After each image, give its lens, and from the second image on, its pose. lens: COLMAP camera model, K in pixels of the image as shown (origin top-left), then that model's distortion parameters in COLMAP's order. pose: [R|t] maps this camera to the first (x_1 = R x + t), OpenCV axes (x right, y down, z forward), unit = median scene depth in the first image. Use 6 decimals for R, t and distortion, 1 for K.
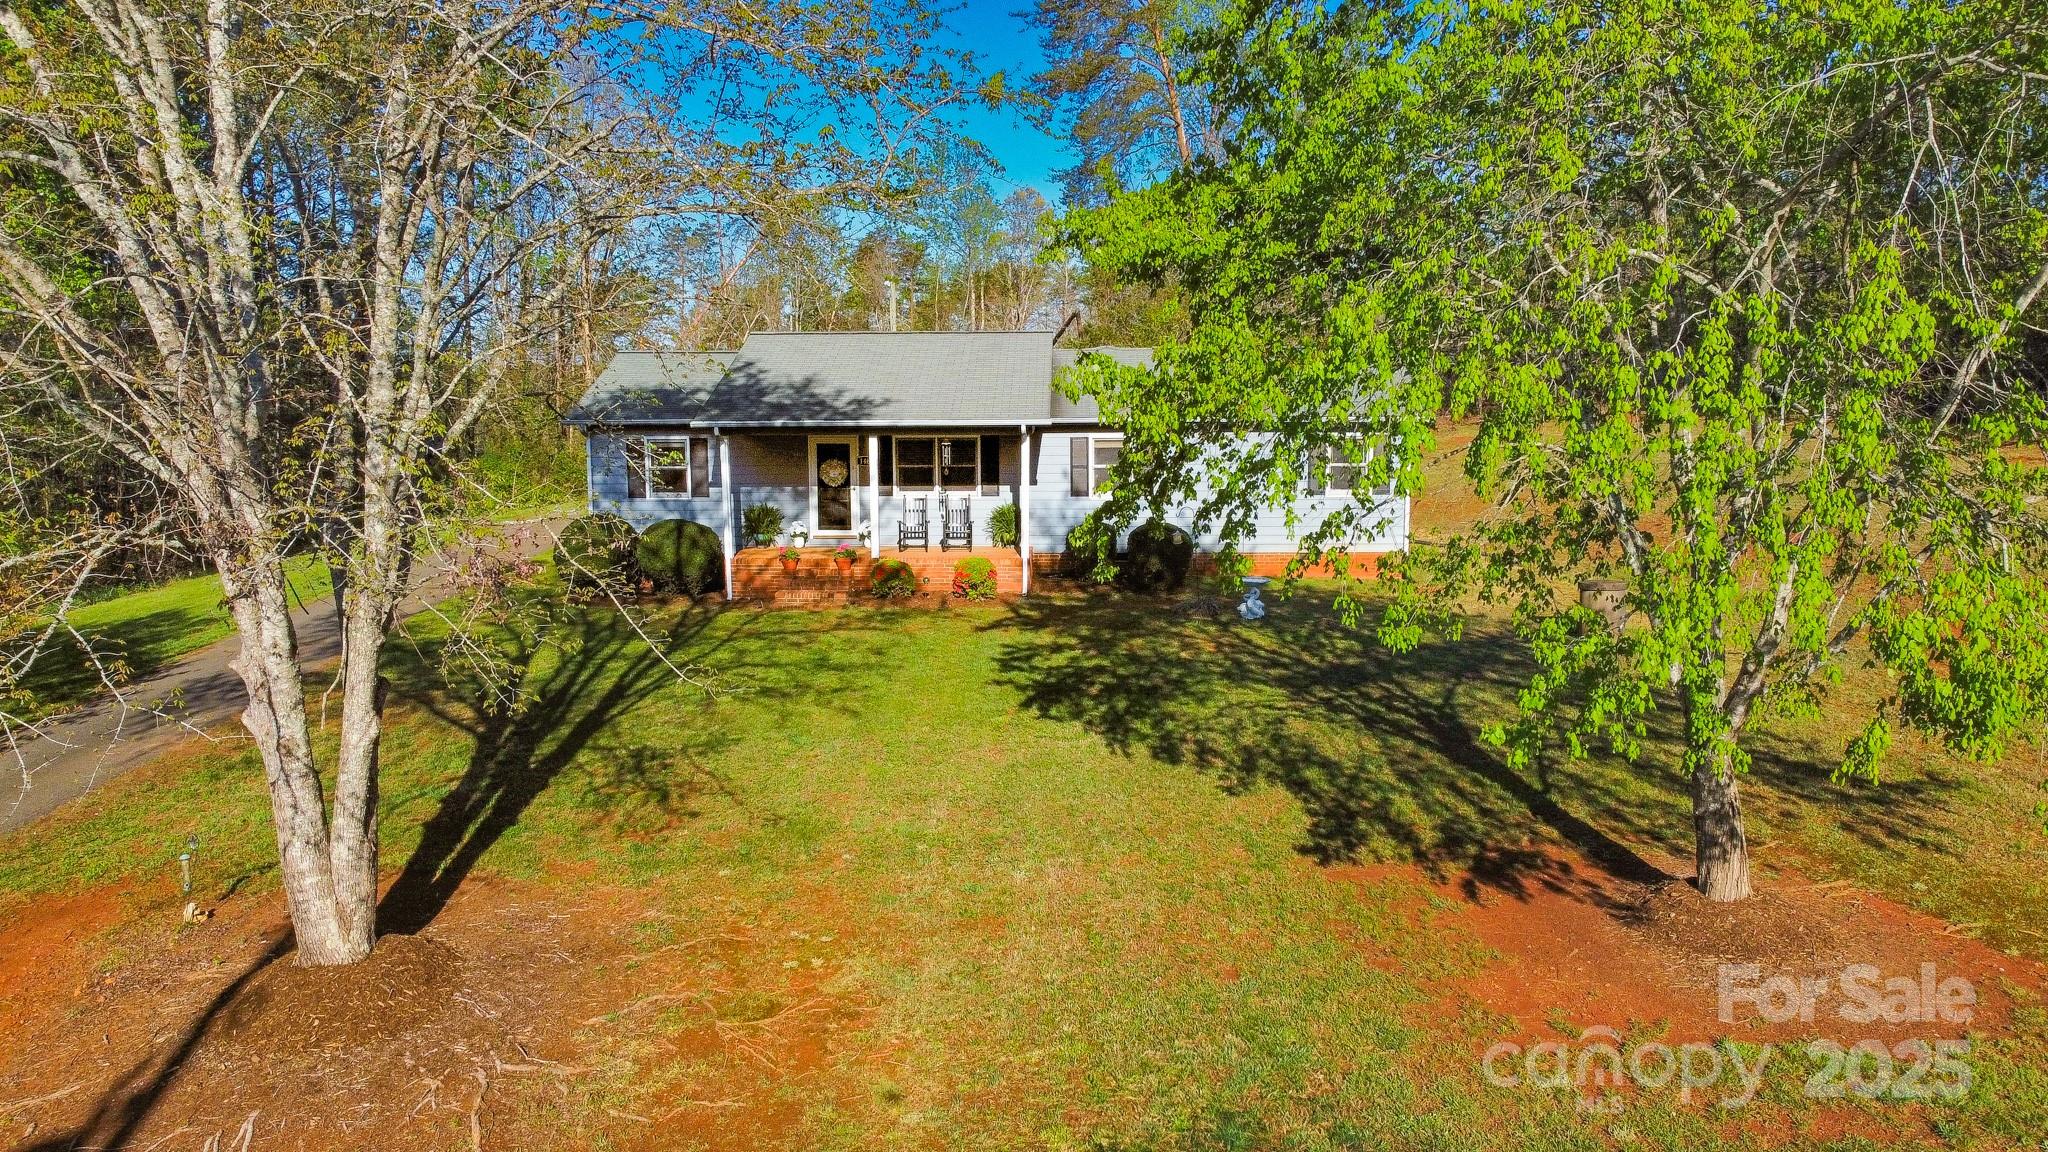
lens RADIAL K [[1566.0, 0, 965.5], [0, 1566.0, 579.1], [0, 0, 1]] dist [0.001094, 0.011986]
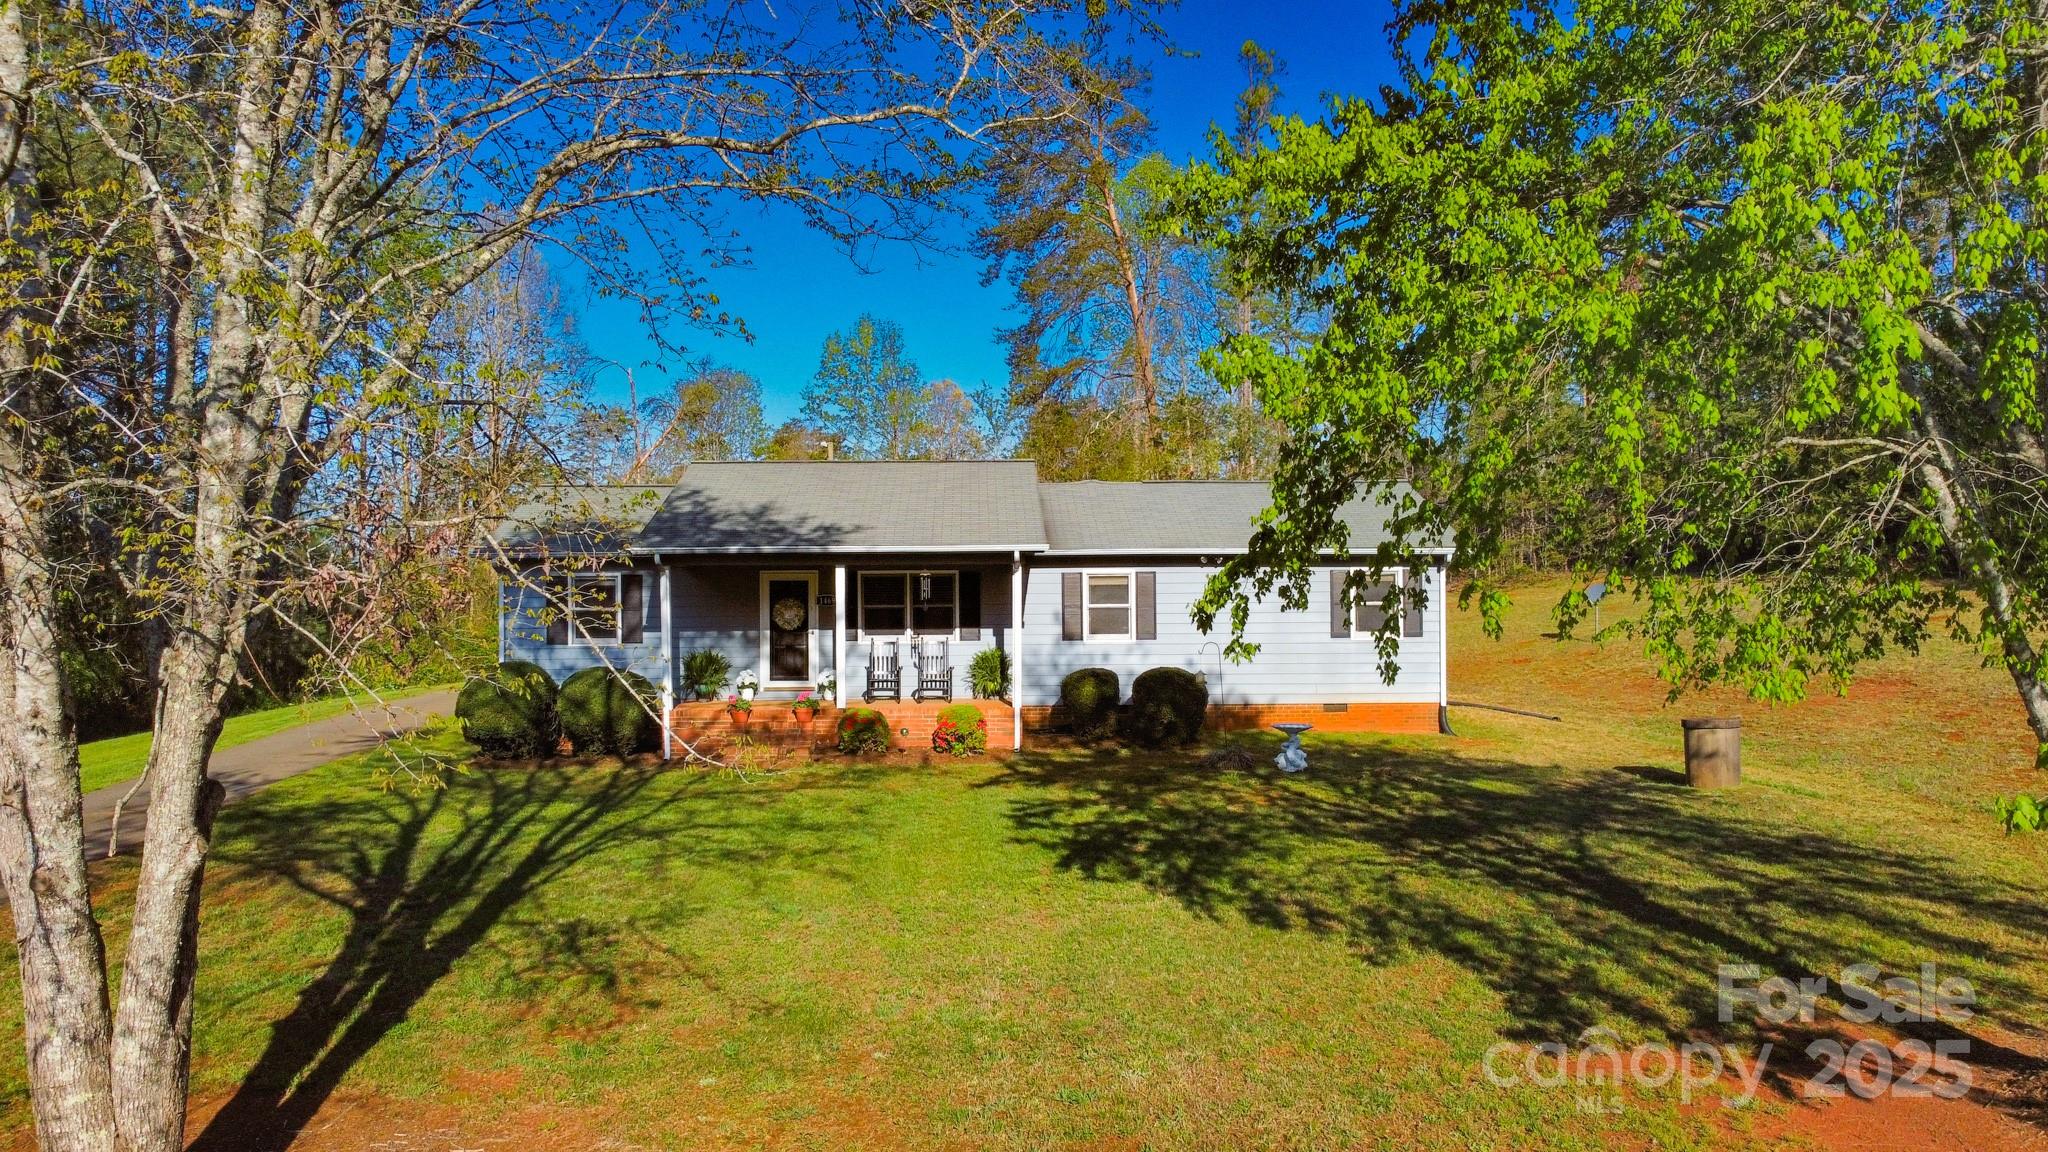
lens RADIAL K [[1566.0, 0, 965.5], [0, 1566.0, 579.1], [0, 0, 1]] dist [0.001094, 0.011986]
pose [[0.997961, 0.001344, 0.063807, -0.057971], [0.007332, 0.990744, -0.135548, 0.041705], [-0.063398, 0.135740, 0.988714, 0.185969]]
